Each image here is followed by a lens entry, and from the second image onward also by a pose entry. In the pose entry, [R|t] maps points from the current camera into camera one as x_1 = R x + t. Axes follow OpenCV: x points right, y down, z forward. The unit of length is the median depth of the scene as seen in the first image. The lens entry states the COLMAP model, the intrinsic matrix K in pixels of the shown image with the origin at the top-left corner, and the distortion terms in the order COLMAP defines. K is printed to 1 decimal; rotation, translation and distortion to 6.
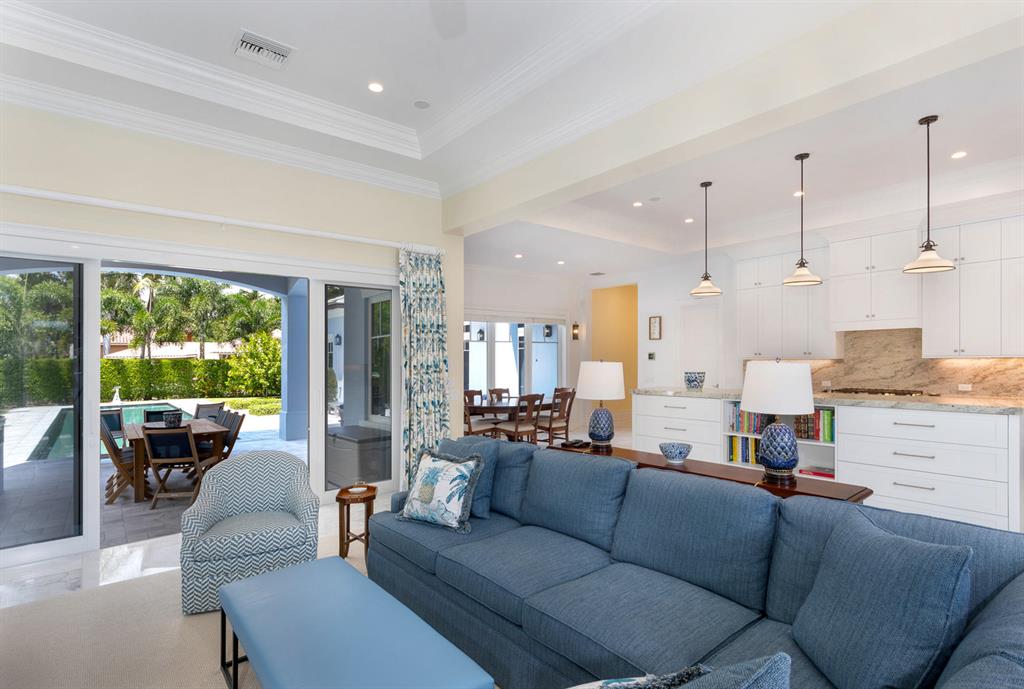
lens RADIAL K [[495.2, 0, 531.7], [0, 495.2, 355.0], [0, 0, 1]] dist [0.003130, 0.000754]
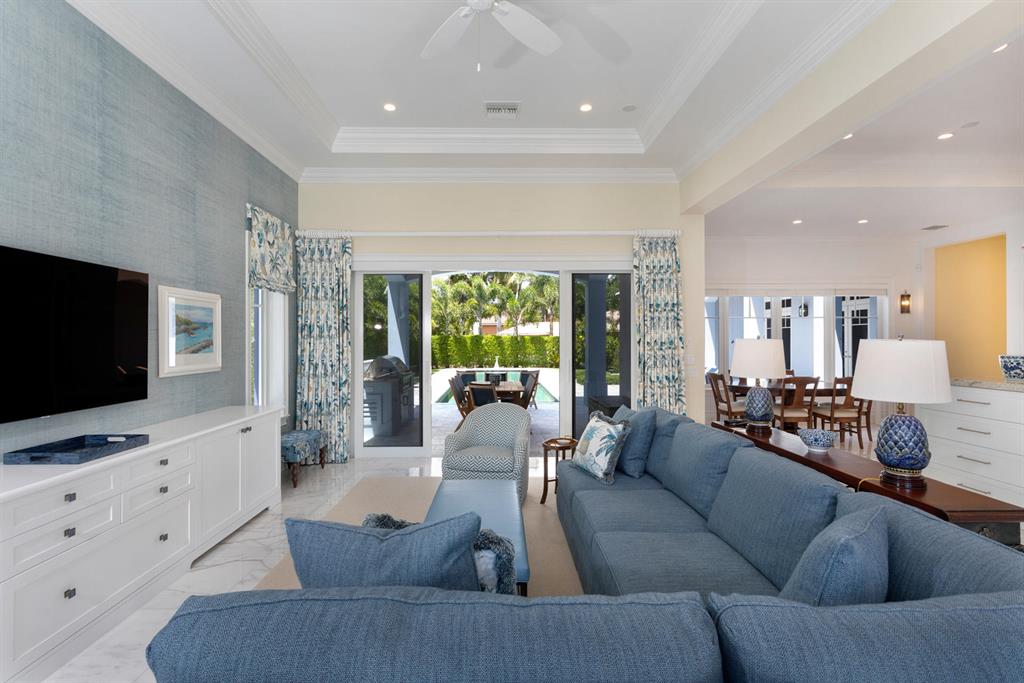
lens RADIAL K [[496.4, 0, 513.3], [0, 496.4, 333.8], [0, 0, 1]] dist [0.001431, 0.000617]
pose [[0.774994, 0.001826, -0.631966, 0.213500], [-0.000567, 0.999997, 0.002194, 0.000795], [0.631968, -0.001342, 0.774993, -0.025719]]
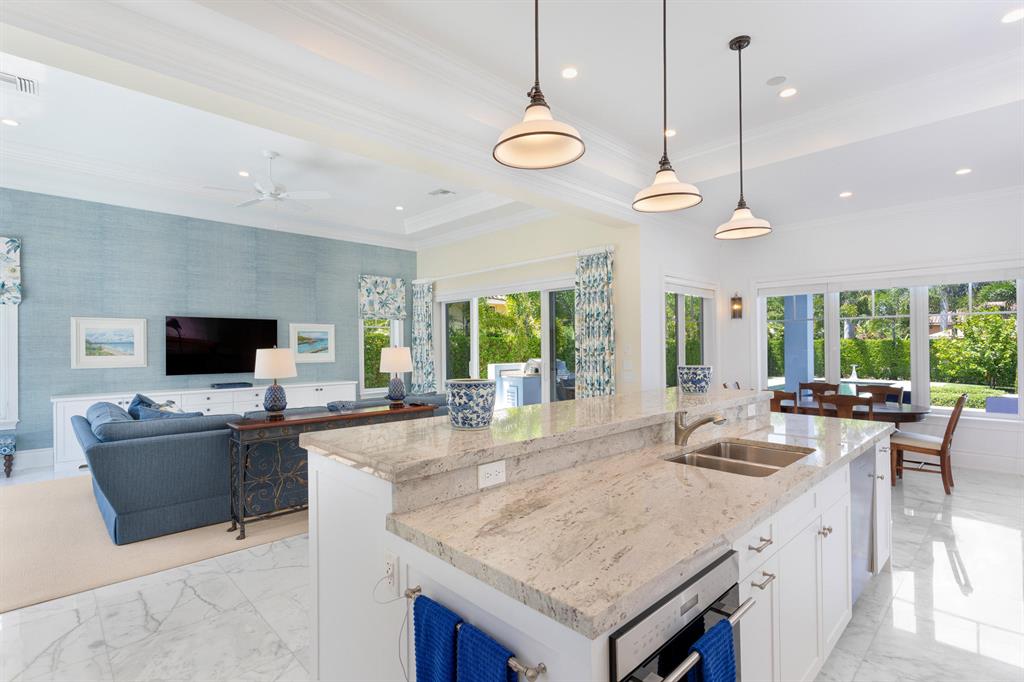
lens RADIAL K [[496.4, 0, 513.3], [0, 496.4, 333.3], [0, 0, 1]] dist [0.001431, 0.000617]
pose [[0.056006, -0.012251, -0.998355, 0.940642], [0.011974, 0.999861, -0.011597, -0.004828], [0.998359, -0.011305, 0.056145, 0.730163]]
